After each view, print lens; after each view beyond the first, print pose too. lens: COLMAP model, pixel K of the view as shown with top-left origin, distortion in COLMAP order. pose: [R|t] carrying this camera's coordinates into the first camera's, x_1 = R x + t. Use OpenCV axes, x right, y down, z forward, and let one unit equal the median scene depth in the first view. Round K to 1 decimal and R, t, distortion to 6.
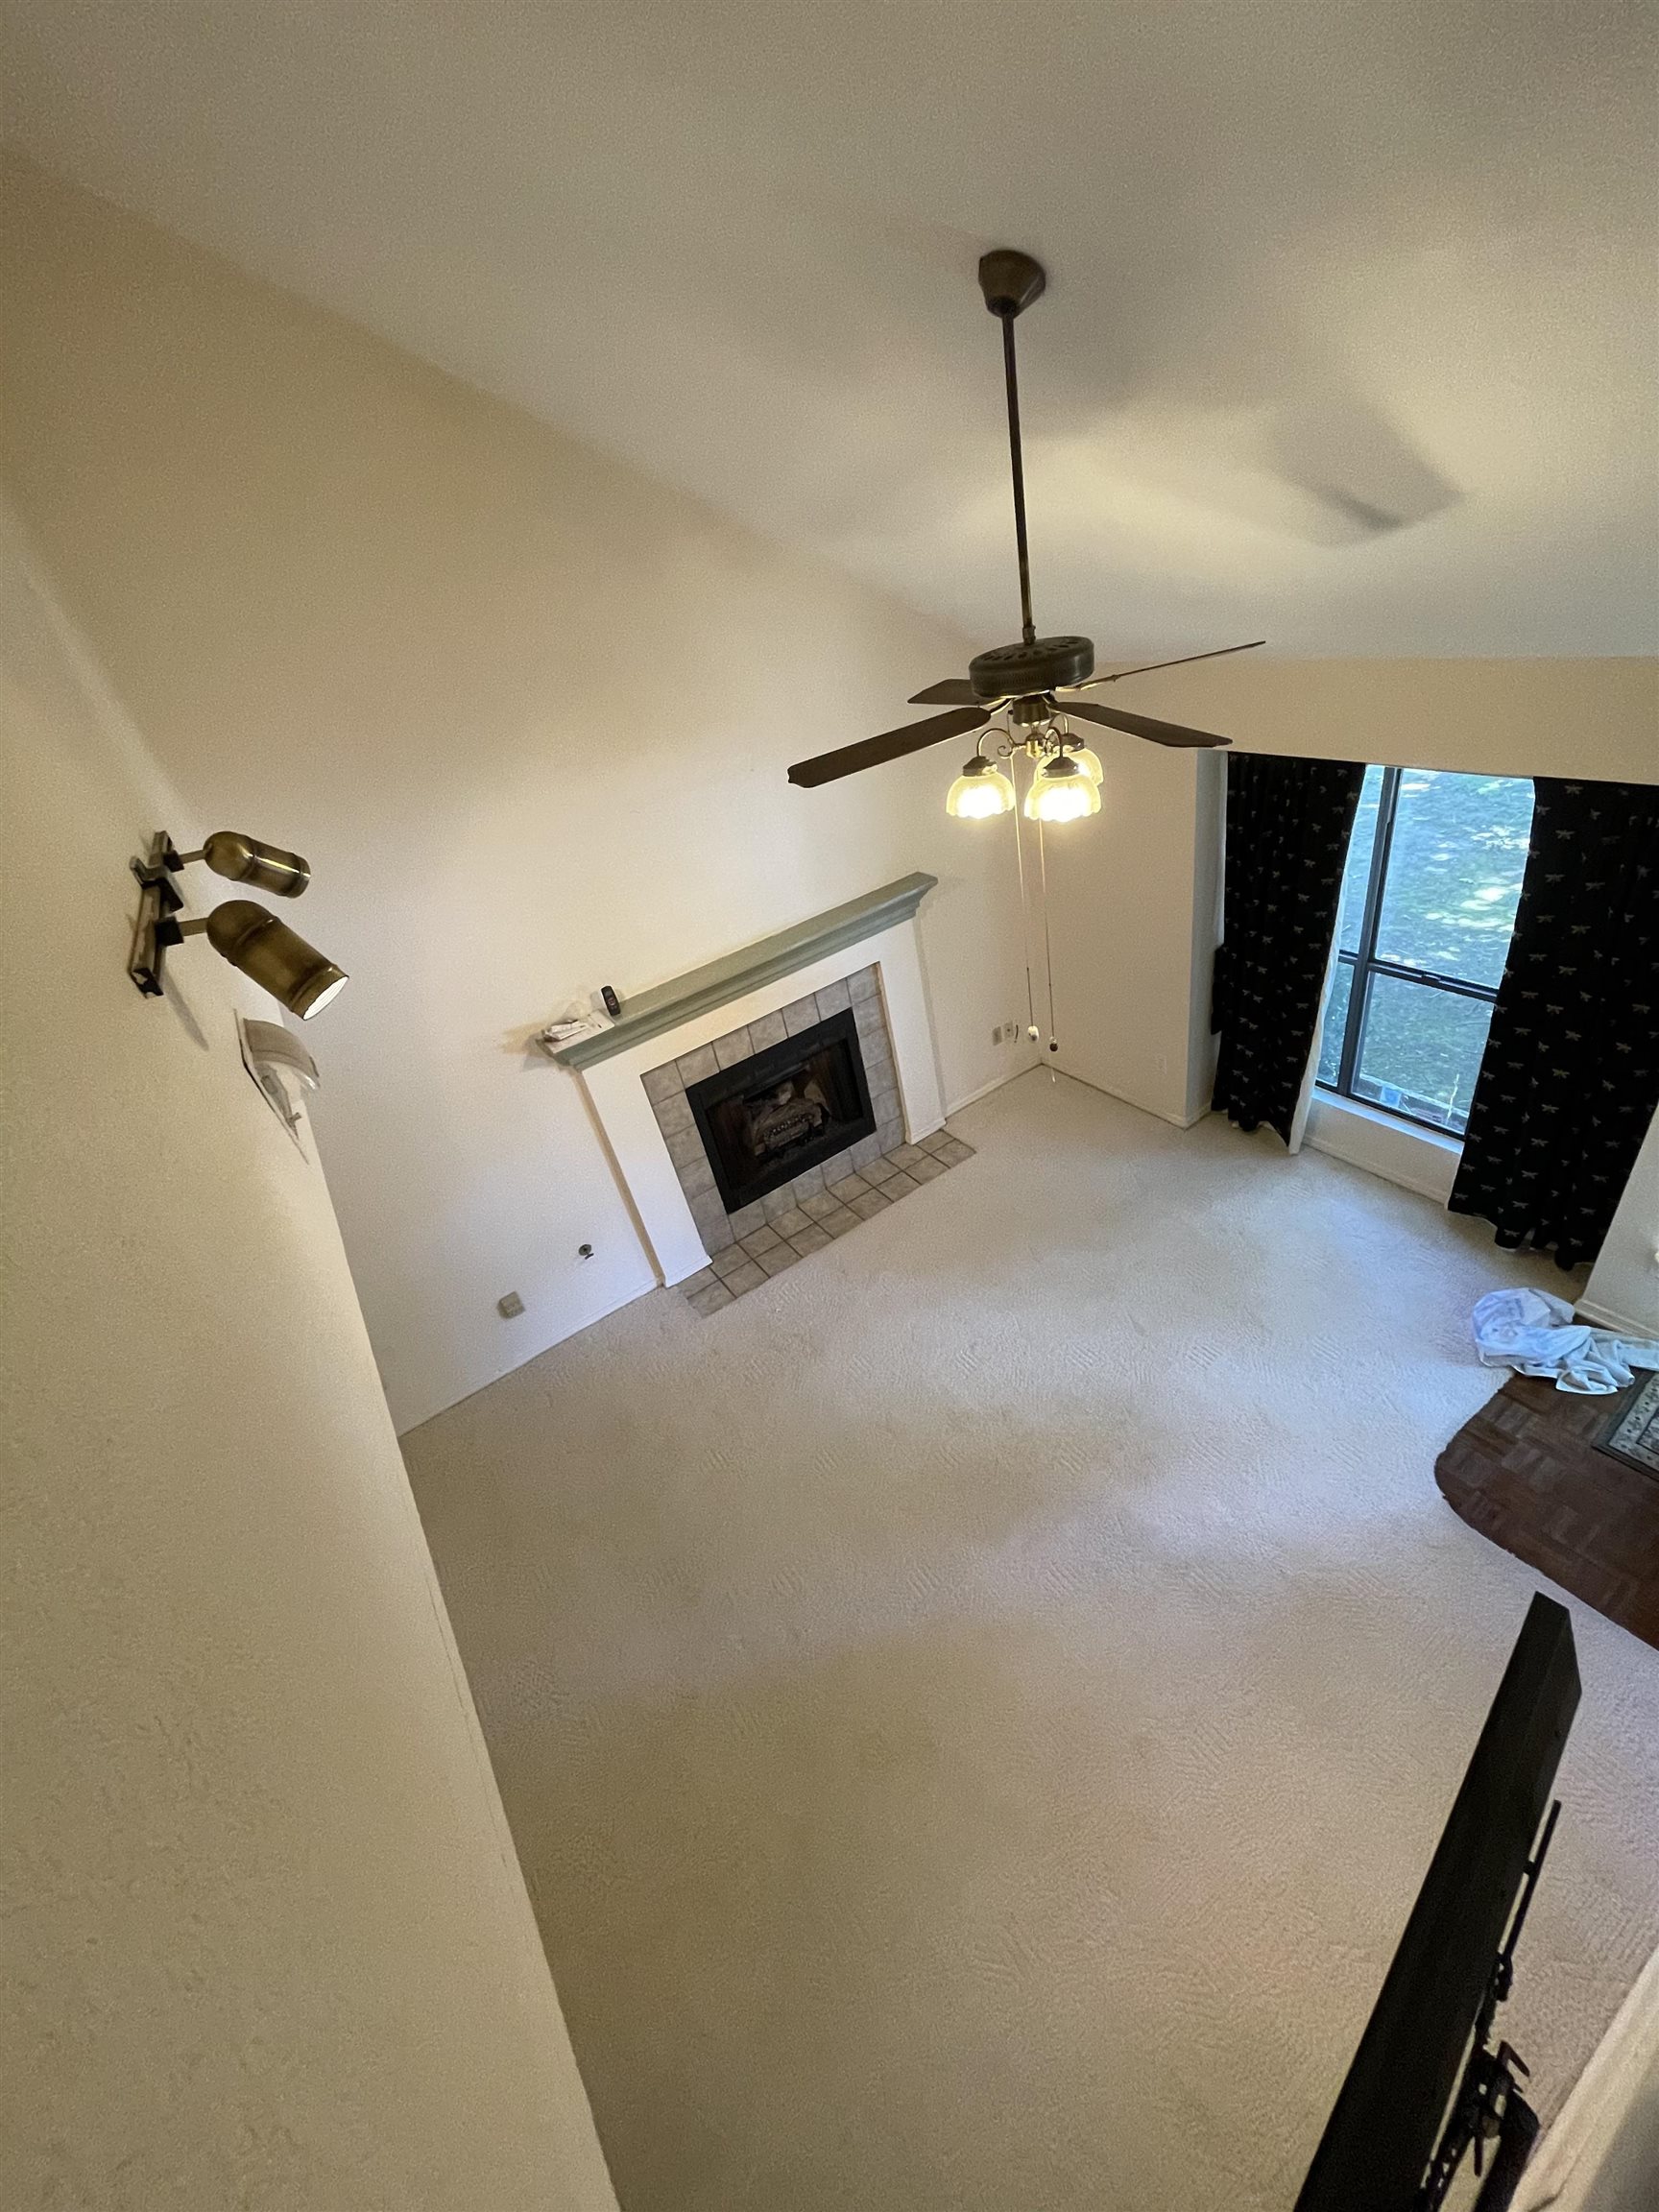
lens RADIAL K [[886.5, 0, 844.8], [0, 886.5, 1098.8], [0, 0, 1]] dist [0.000258, 0.000008]
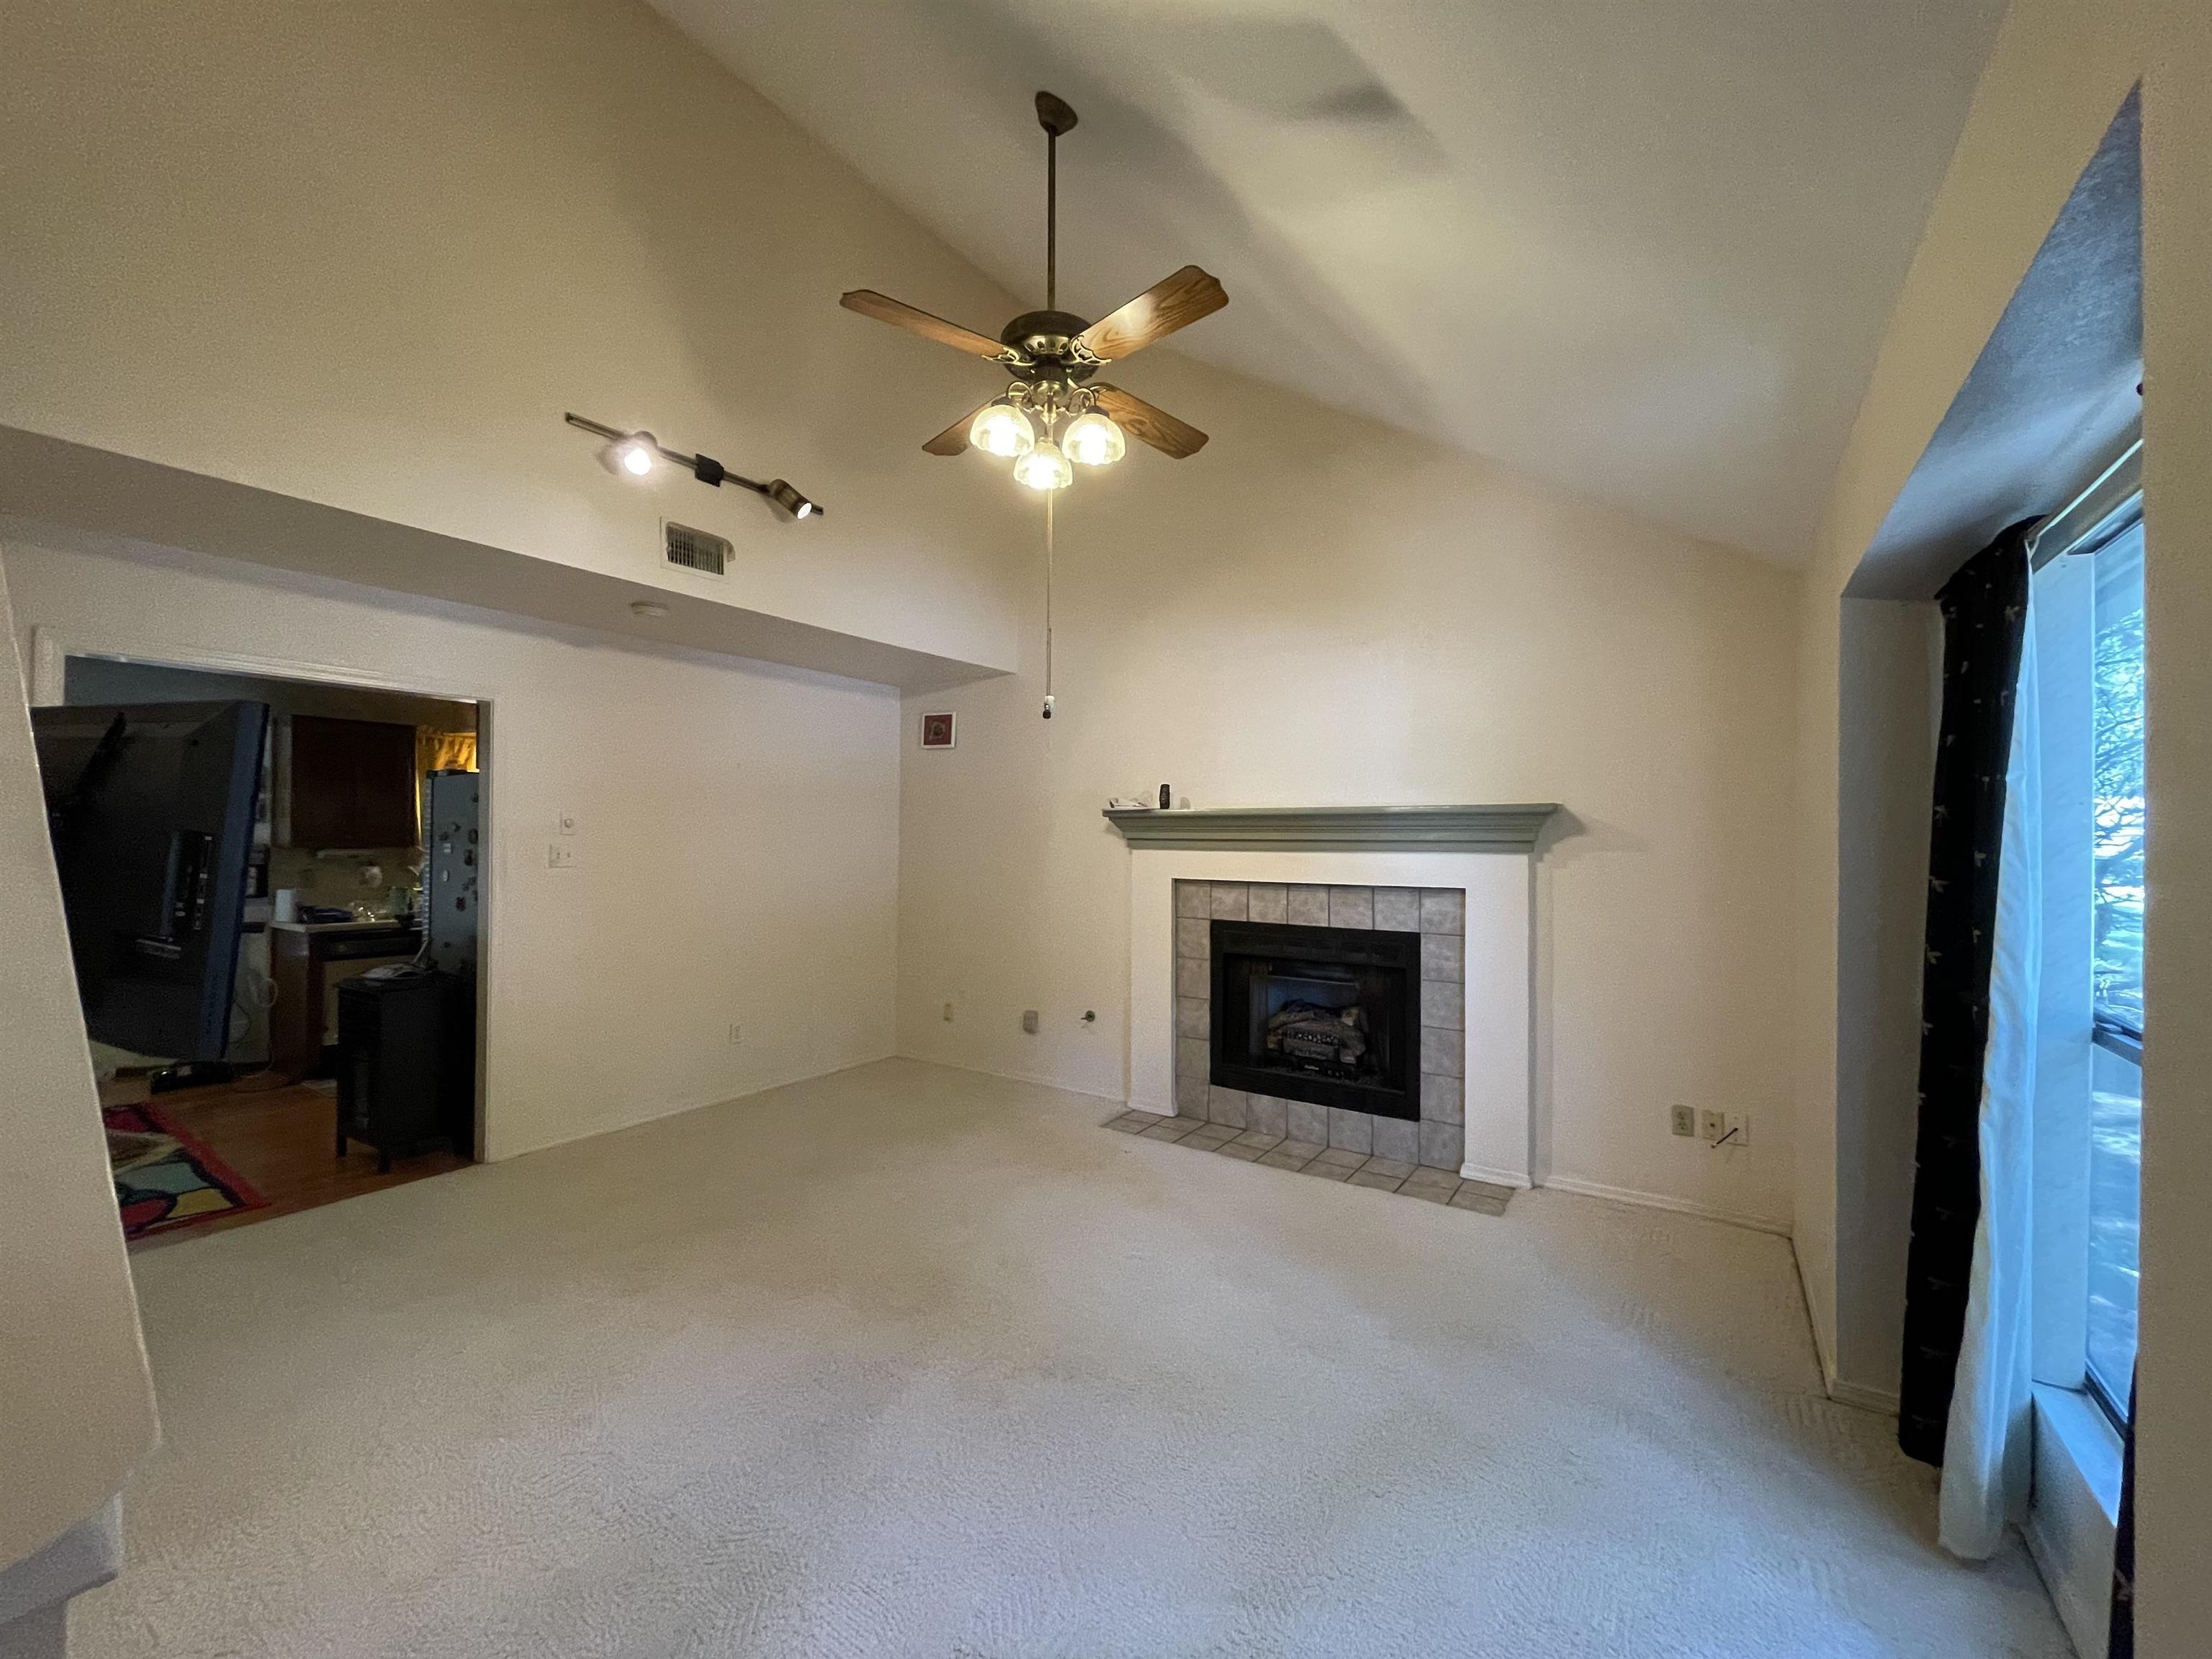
lens RADIAL K [[886.5, 0, 1106.0], [0, 886.5, 829.5], [0, 0, 1]] dist [0.000258, 0.000008]
pose [[0.361420, 0.164571, -0.917765, 0.635651], [-0.575568, 0.813758, -0.080741, 0.051734], [0.733551, 0.557418, 0.388830, 0.407527]]
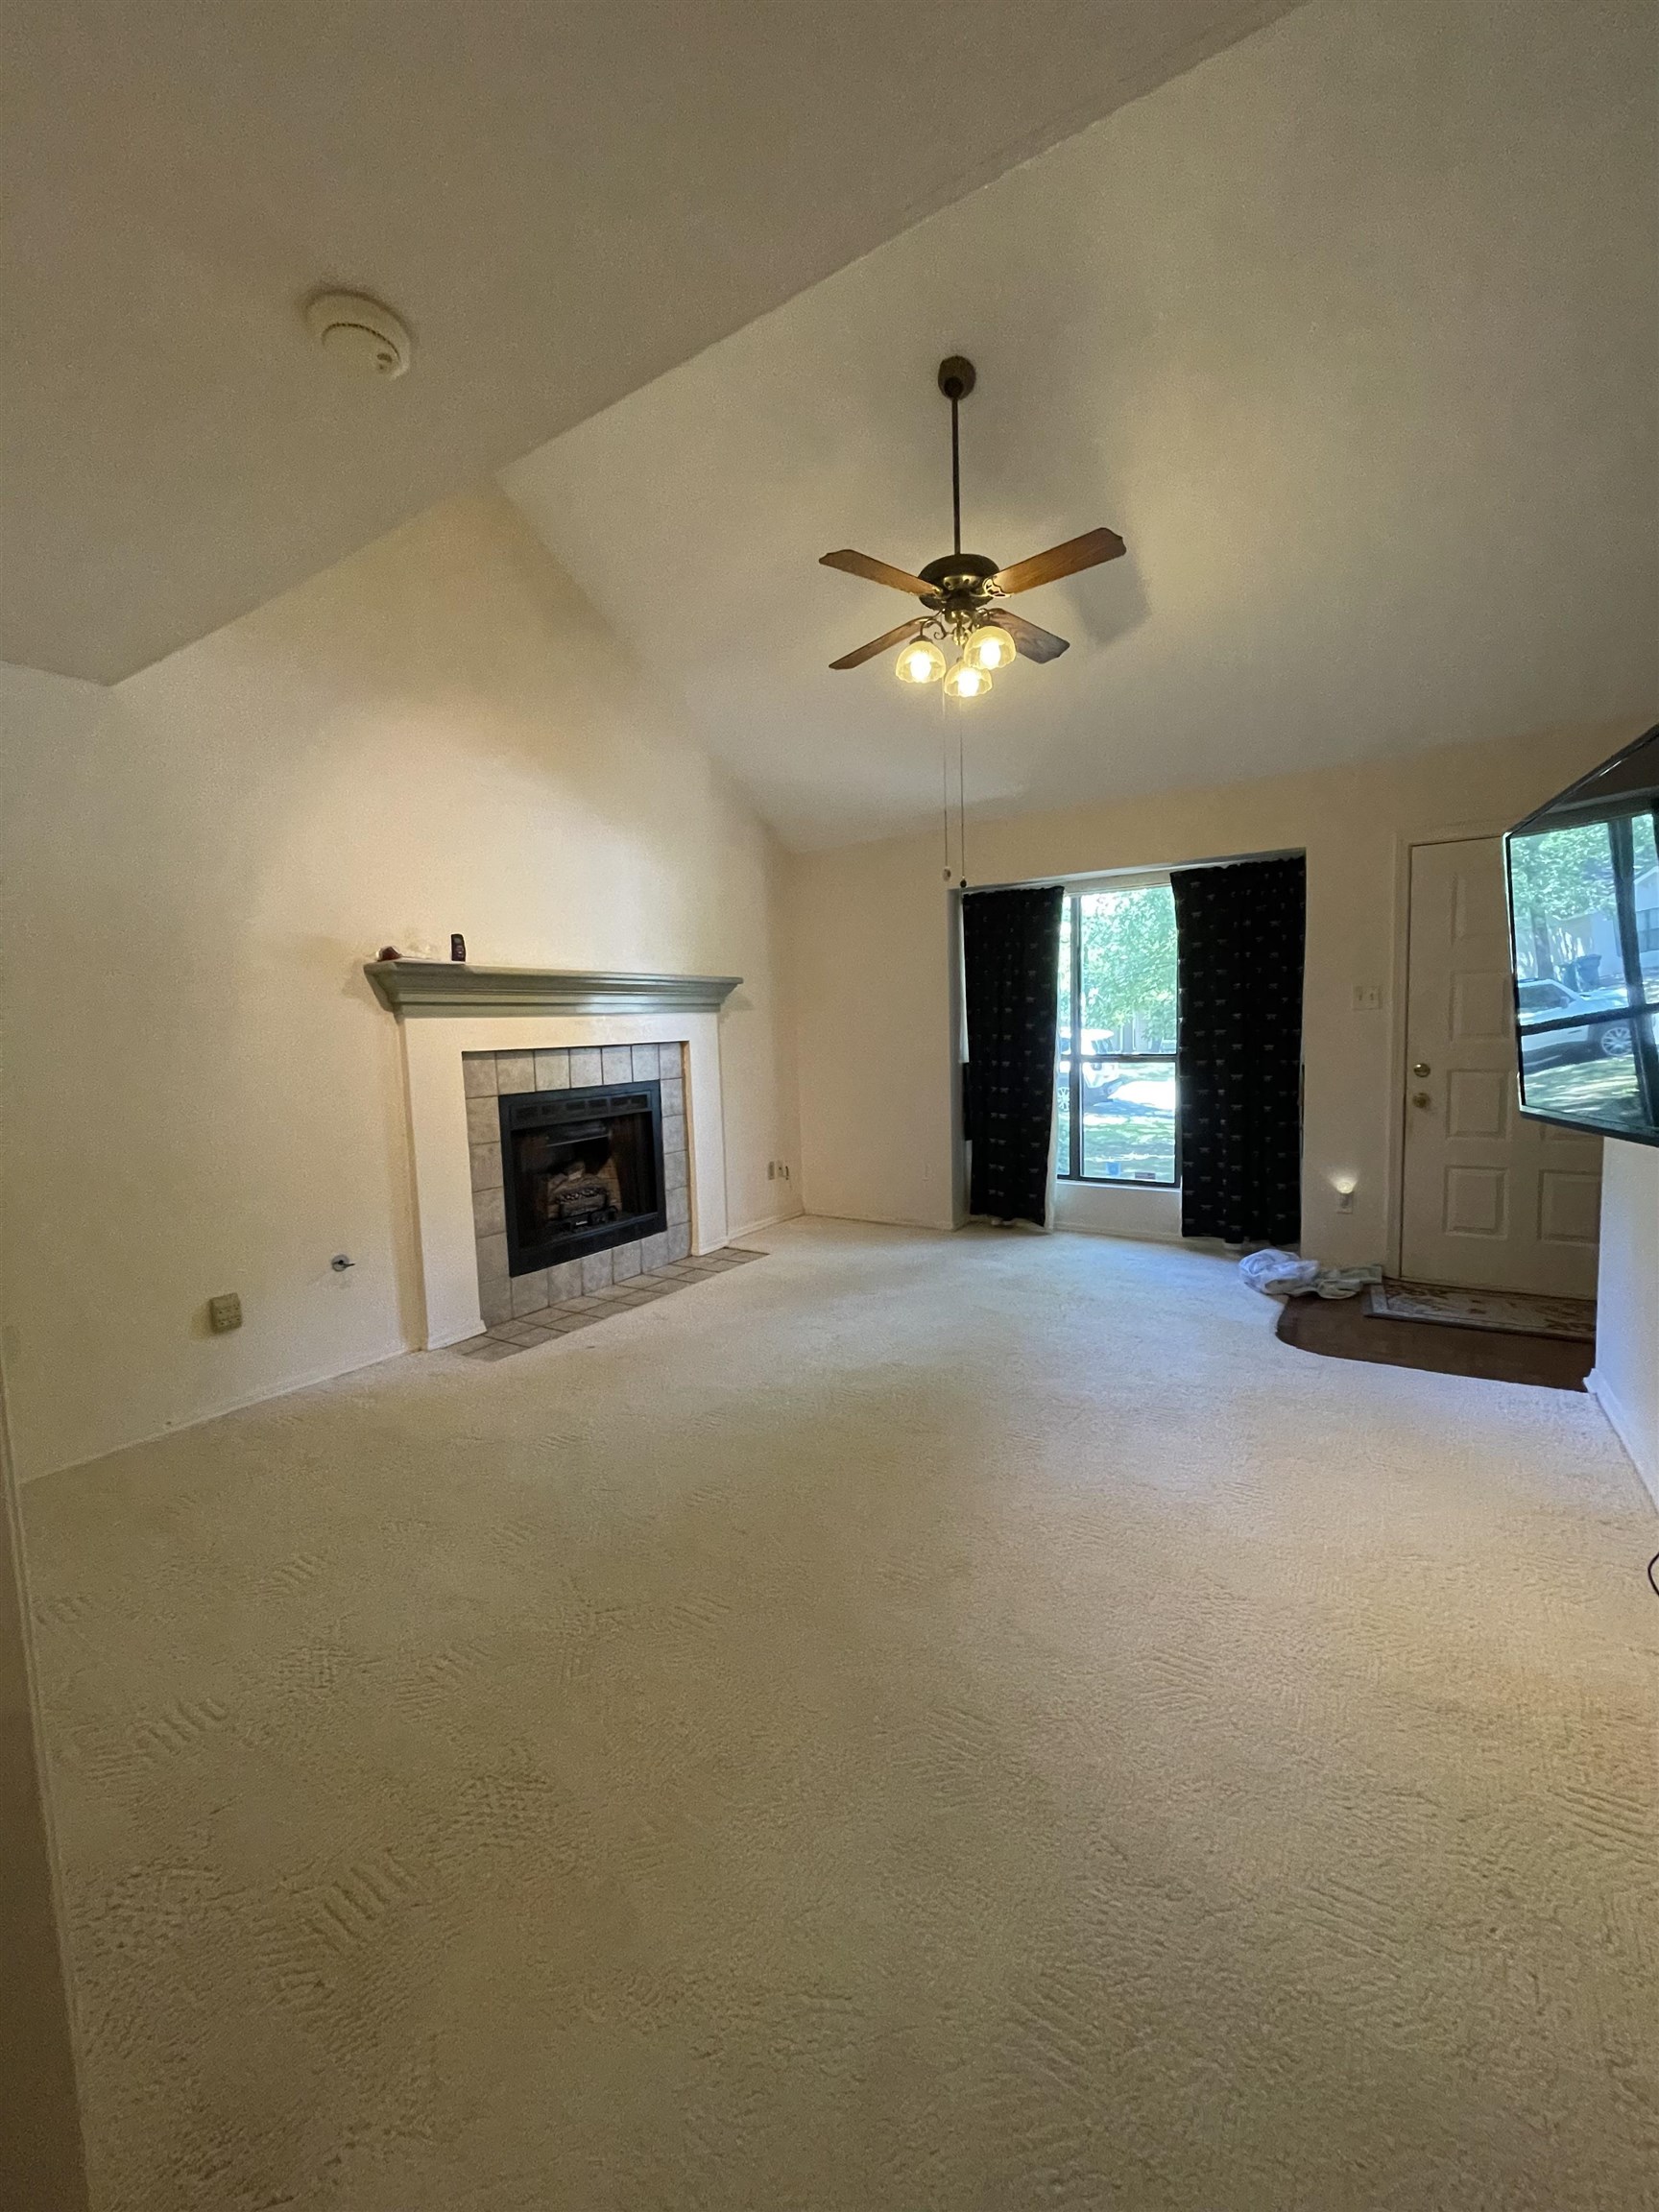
lens RADIAL K [[886.5, 0, 844.8], [0, 886.5, 1098.8], [0, 0, 1]] dist [0.000258, 0.000008]
pose [[0.909287, 0.116167, 0.399627, -0.199243], [0.103691, 0.866730, -0.487881, 0.425003], [-0.403044, 0.485062, 0.776061, 0.140491]]
